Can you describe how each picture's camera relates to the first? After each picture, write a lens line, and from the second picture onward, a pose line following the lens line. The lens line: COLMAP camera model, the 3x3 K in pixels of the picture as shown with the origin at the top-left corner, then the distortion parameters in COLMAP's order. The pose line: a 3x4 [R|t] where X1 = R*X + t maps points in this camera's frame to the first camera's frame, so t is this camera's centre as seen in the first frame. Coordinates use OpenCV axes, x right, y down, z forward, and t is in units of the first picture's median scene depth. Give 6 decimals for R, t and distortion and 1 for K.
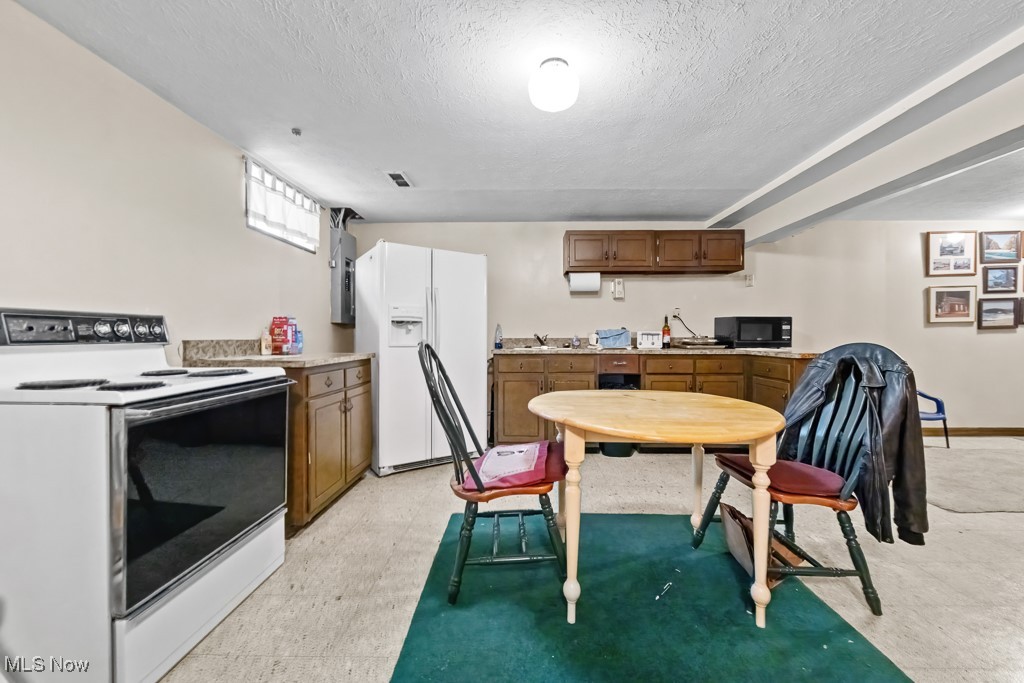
lens RADIAL K [[403.8, 0, 521.4], [0, 403.8, 339.0], [0, 0, 1]] dist [-0.000910, -0.000273]
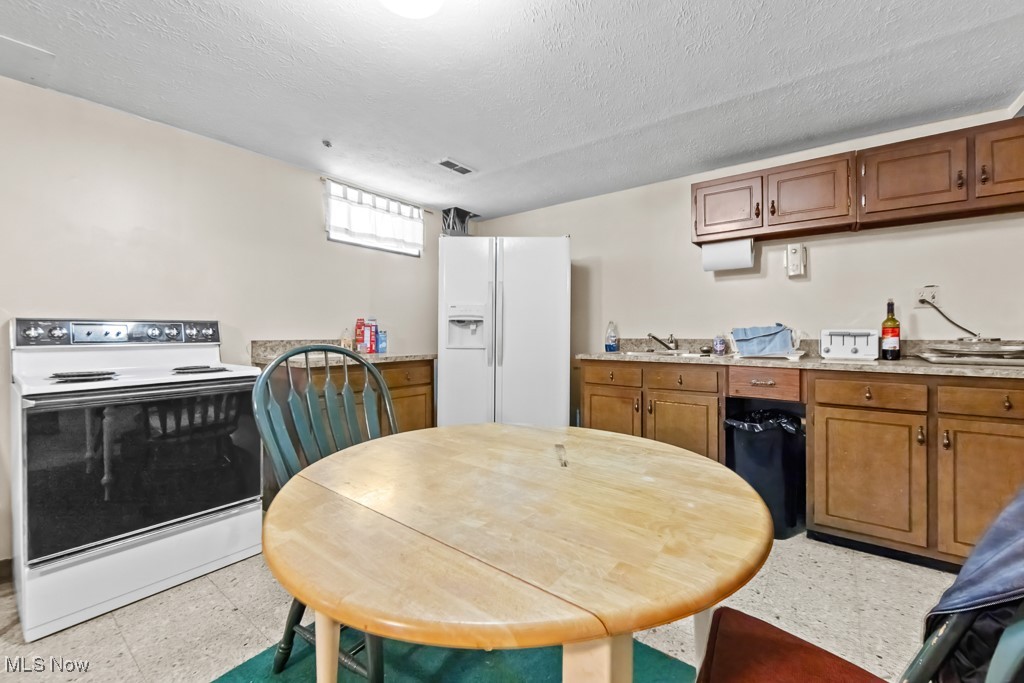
lens RADIAL K [[415.4, 0, 512.2], [0, 415.4, 332.4], [0, 0, 1]] dist [0.000981, -0.000086]
pose [[0.808044, -0.000656, -0.589122, 0.308567], [-0.004759, 0.999959, -0.007640, -0.008937], [0.589103, 0.008977, 0.808008, 0.266301]]
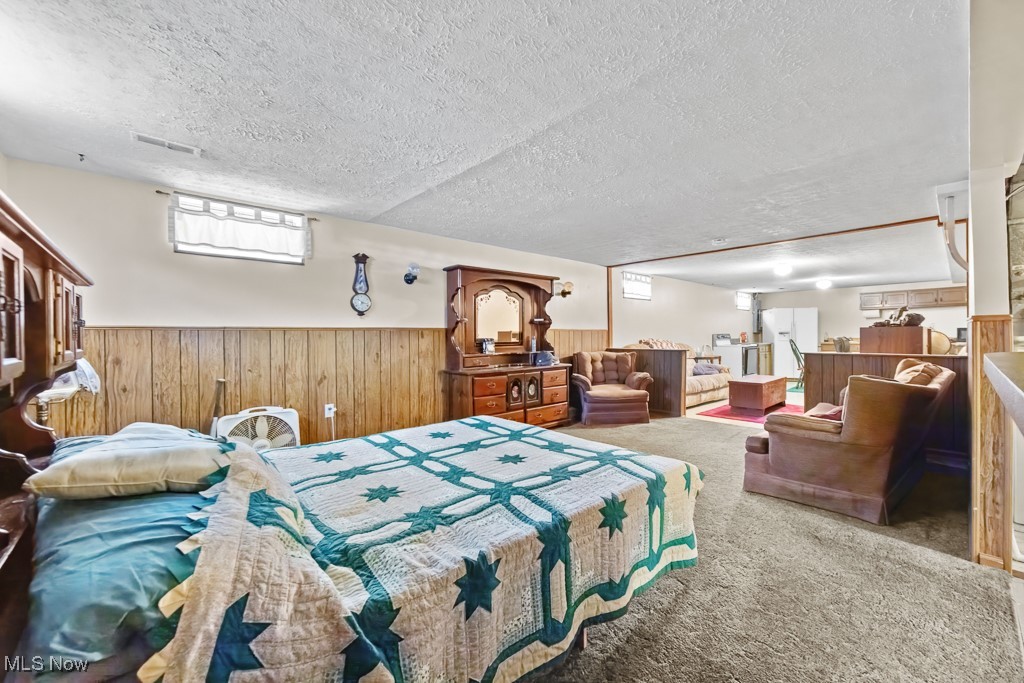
lens RADIAL K [[403.8, 0, 521.4], [0, 403.8, 339.0], [0, 0, 1]] dist [-0.000910, -0.000273]
pose [[0.680961, 0.001441, -0.732318, 0.547672], [-0.000596, 0.999999, 0.001414, 0.003193], [0.732319, -0.000526, 0.680961, -2.309603]]
